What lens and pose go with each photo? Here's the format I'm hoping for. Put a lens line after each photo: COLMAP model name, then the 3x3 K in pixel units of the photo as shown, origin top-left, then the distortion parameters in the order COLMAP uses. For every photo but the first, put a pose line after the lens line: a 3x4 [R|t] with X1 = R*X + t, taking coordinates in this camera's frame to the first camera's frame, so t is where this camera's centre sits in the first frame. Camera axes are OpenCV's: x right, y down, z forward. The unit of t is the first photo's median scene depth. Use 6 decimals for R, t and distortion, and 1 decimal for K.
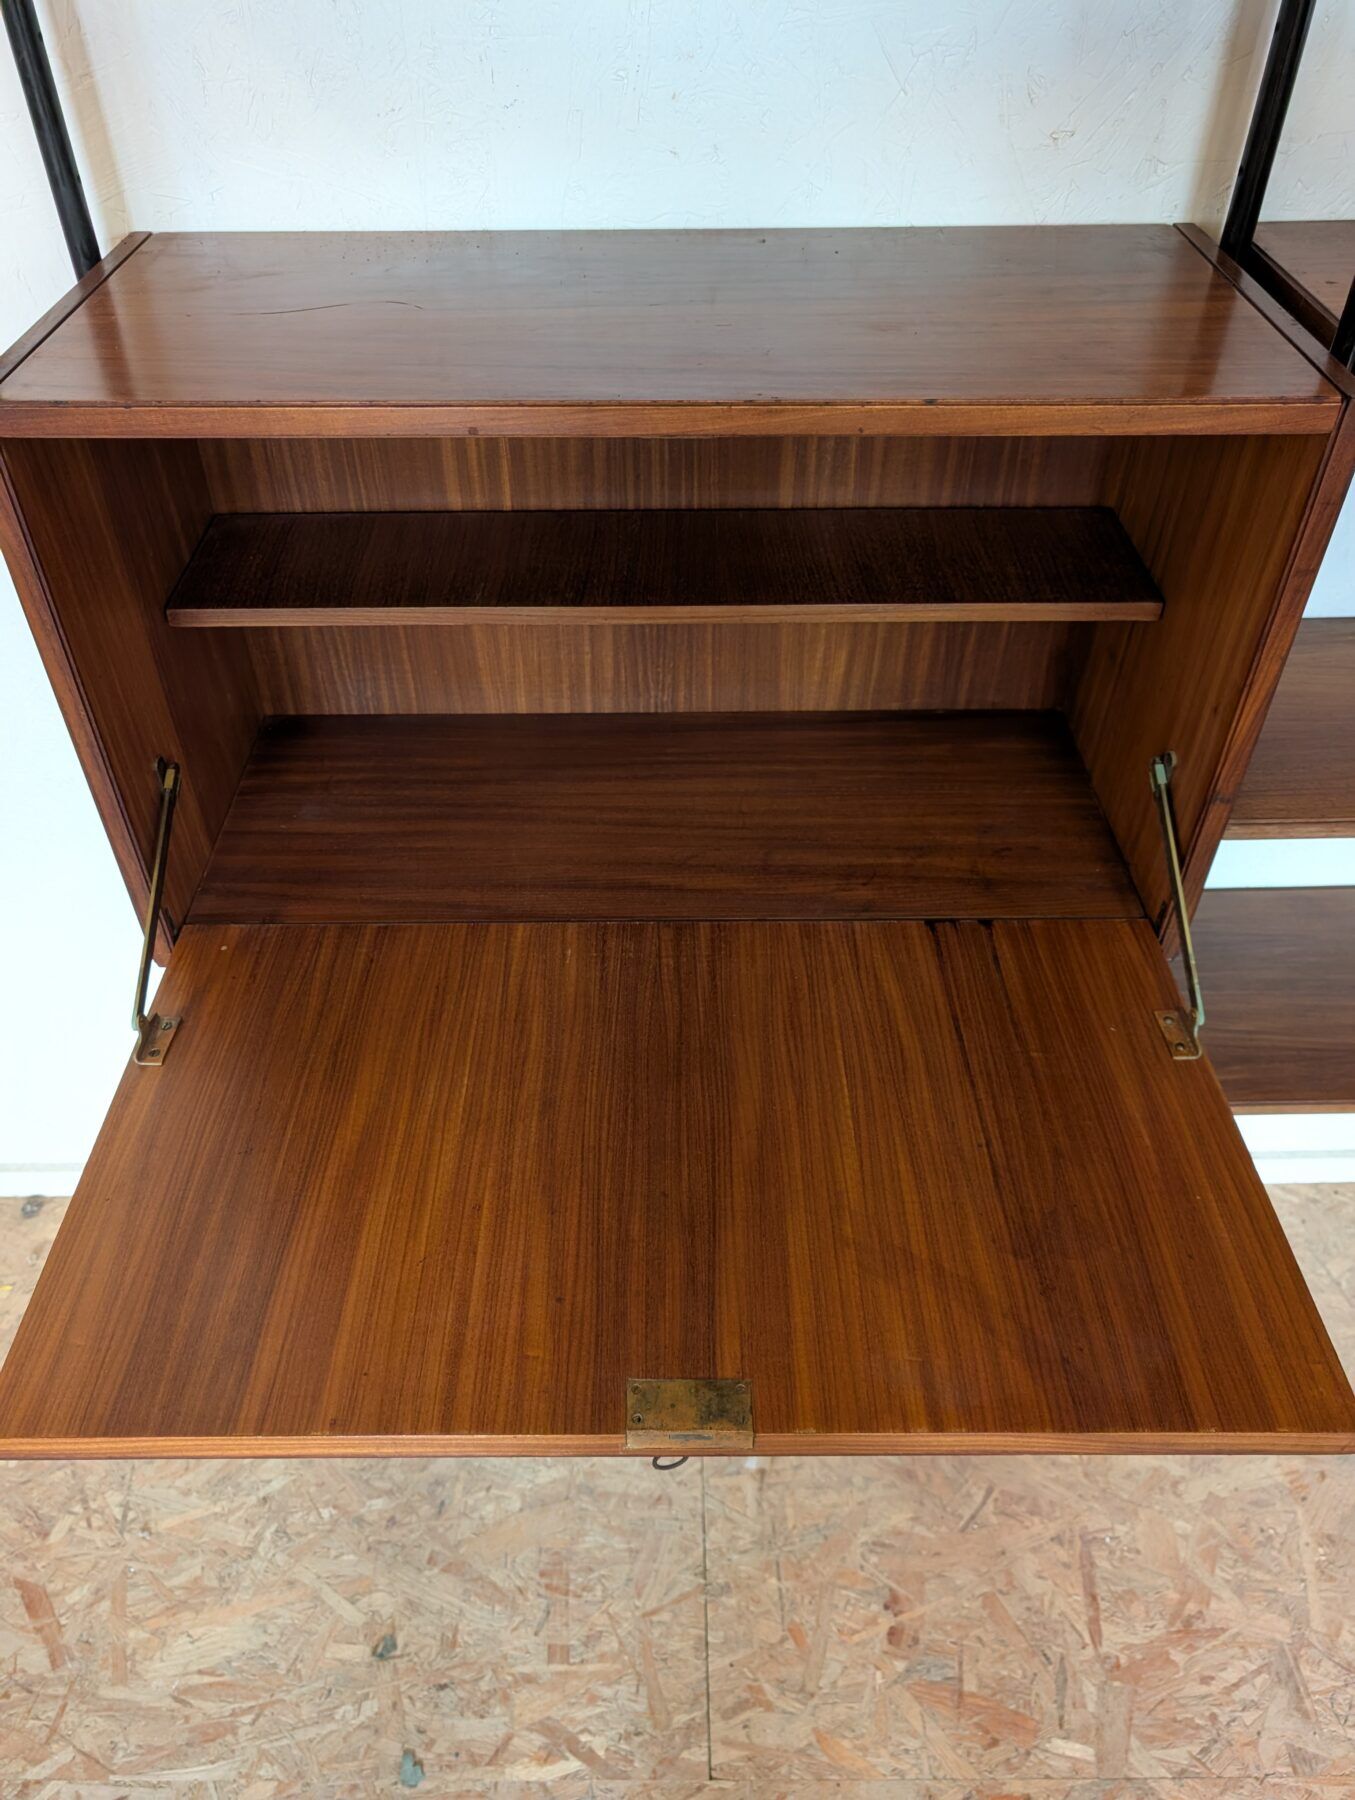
lens RADIAL K [[1315.8, 0, 651.9], [0, 1315.8, 895.6], [0, 0, 1]] dist [0.001264, -0.006049]
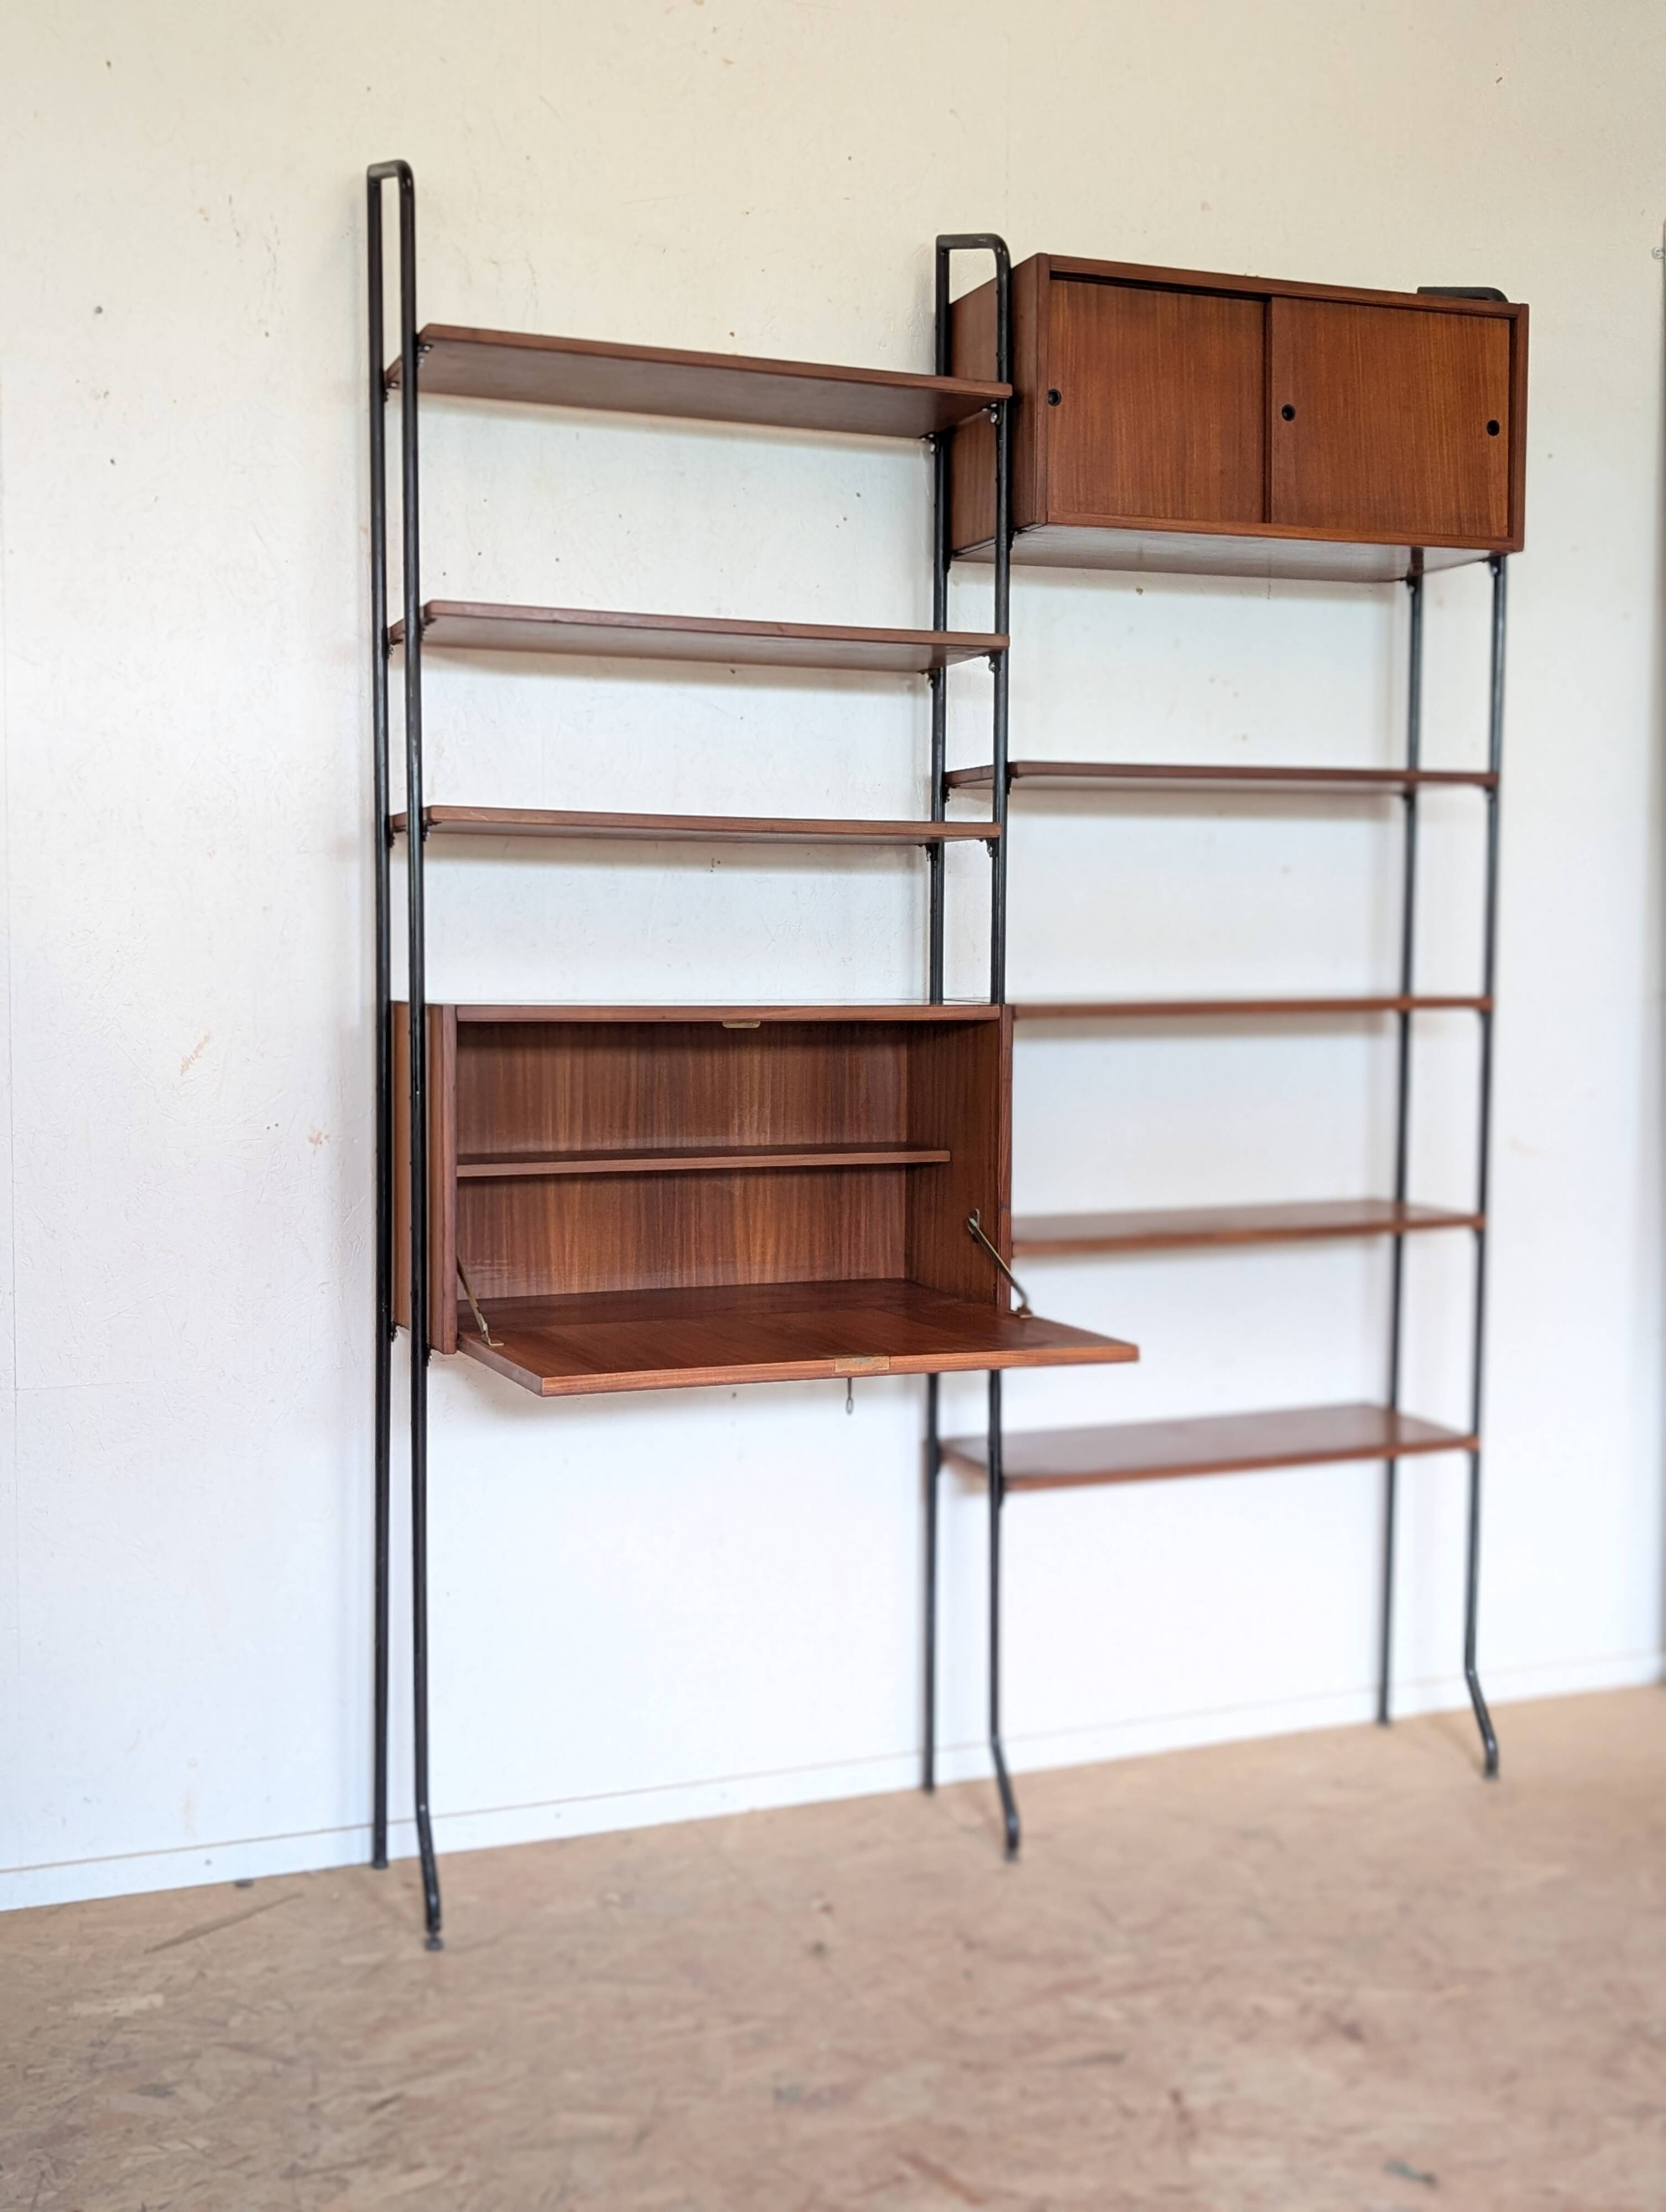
lens RADIAL K [[2475.5, 0, 812.7], [0, 2475.5, 1090.2], [0, 0, 1]] dist [0.013327, 0.000000]
pose [[0.930428, -0.006340, 0.366420, -0.832289], [0.235973, 0.775360, -0.585776, 1.322046], [-0.280394, 0.631487, 0.722913, -1.191185]]
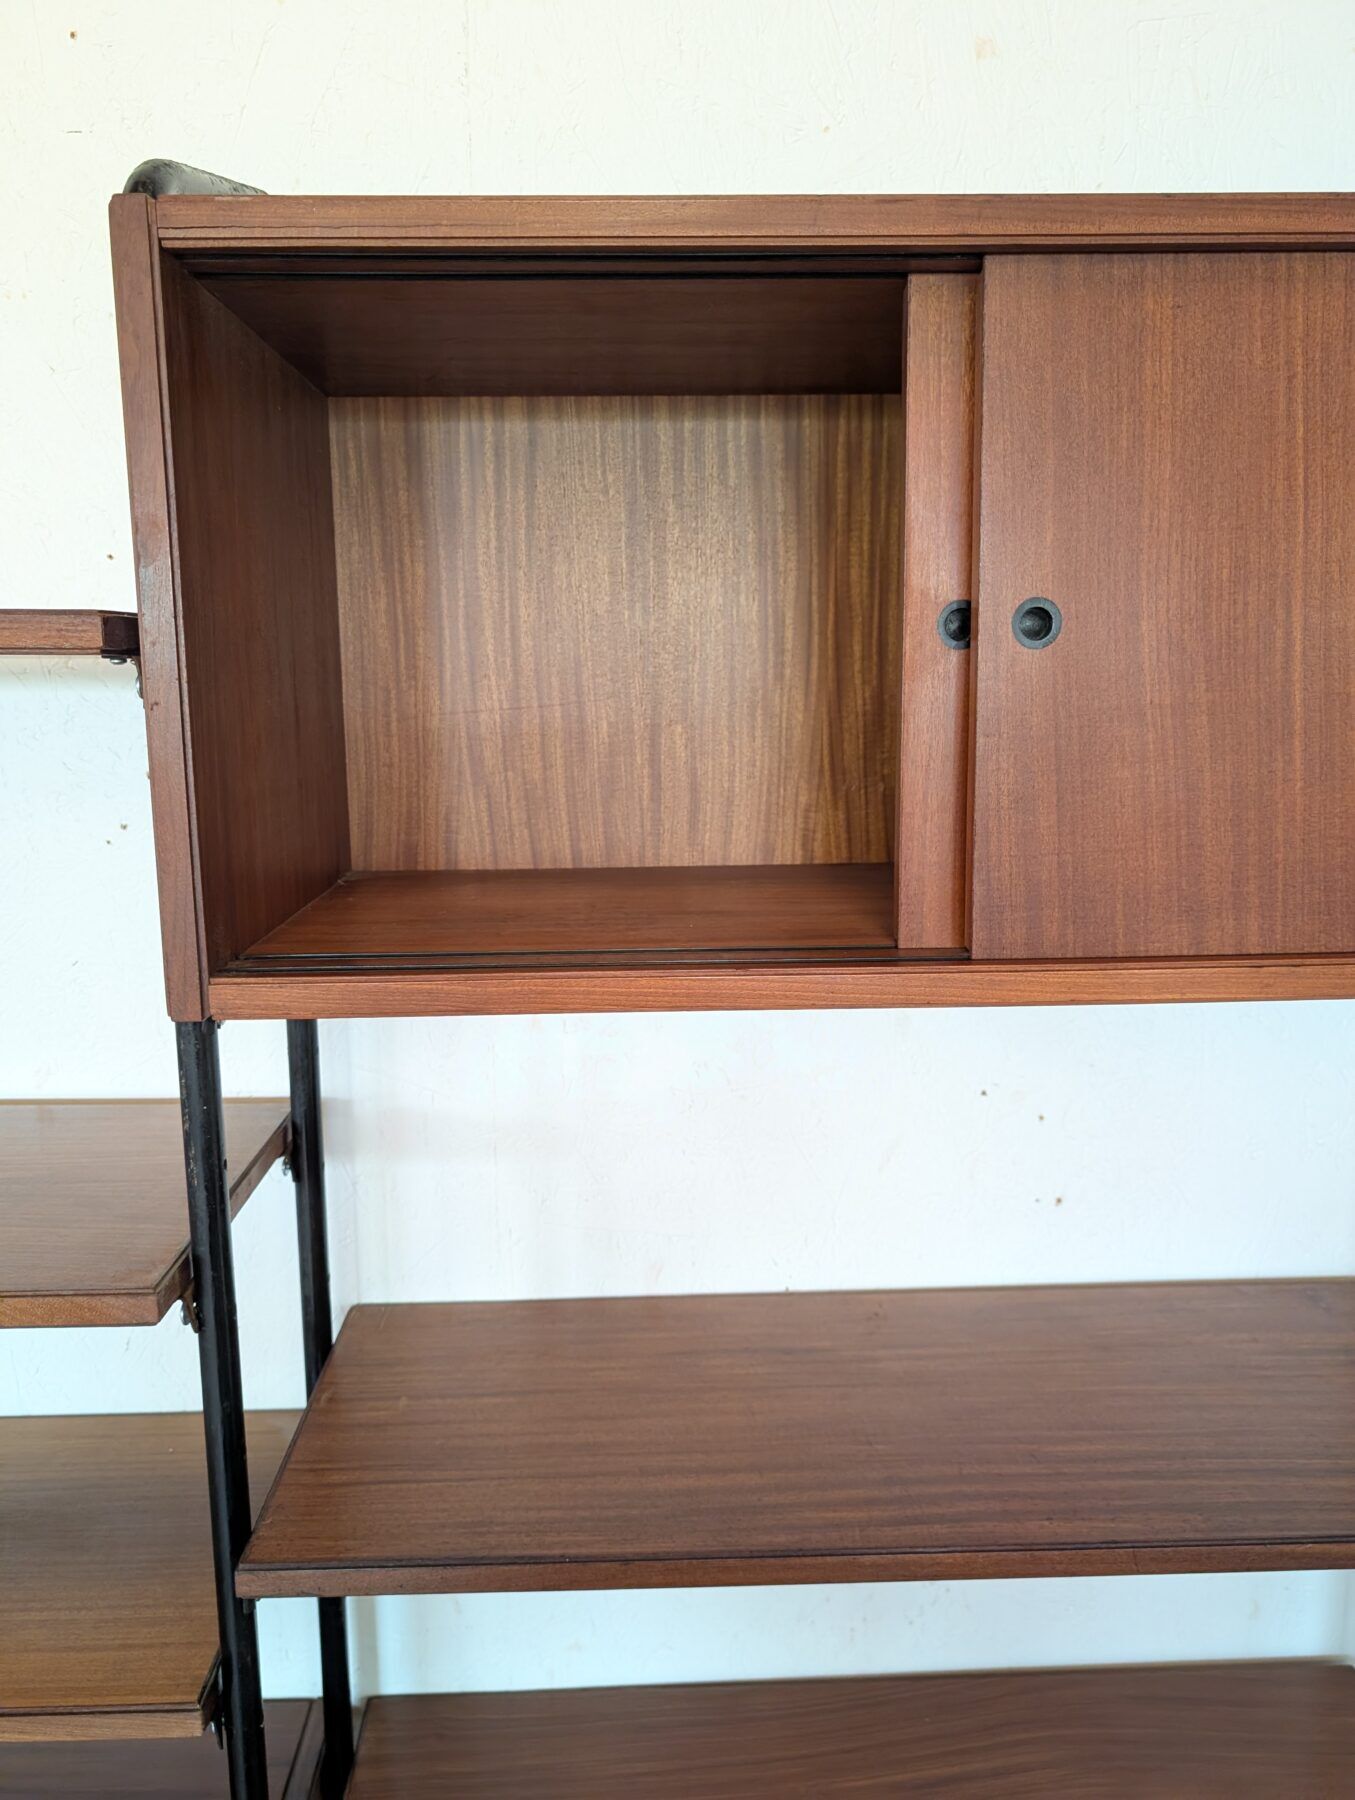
lens RADIAL K [[1315.8, 0, 631.7], [0, 1315.8, 889.6], [0, 0, 1]] dist [0.001264, -0.006049]
pose [[0.999612, 0.002538, 0.027731, 0.469395], [0.013006, 0.837987, -0.545535, -0.354734], [-0.024623, 0.545684, 0.837629, -0.198888]]
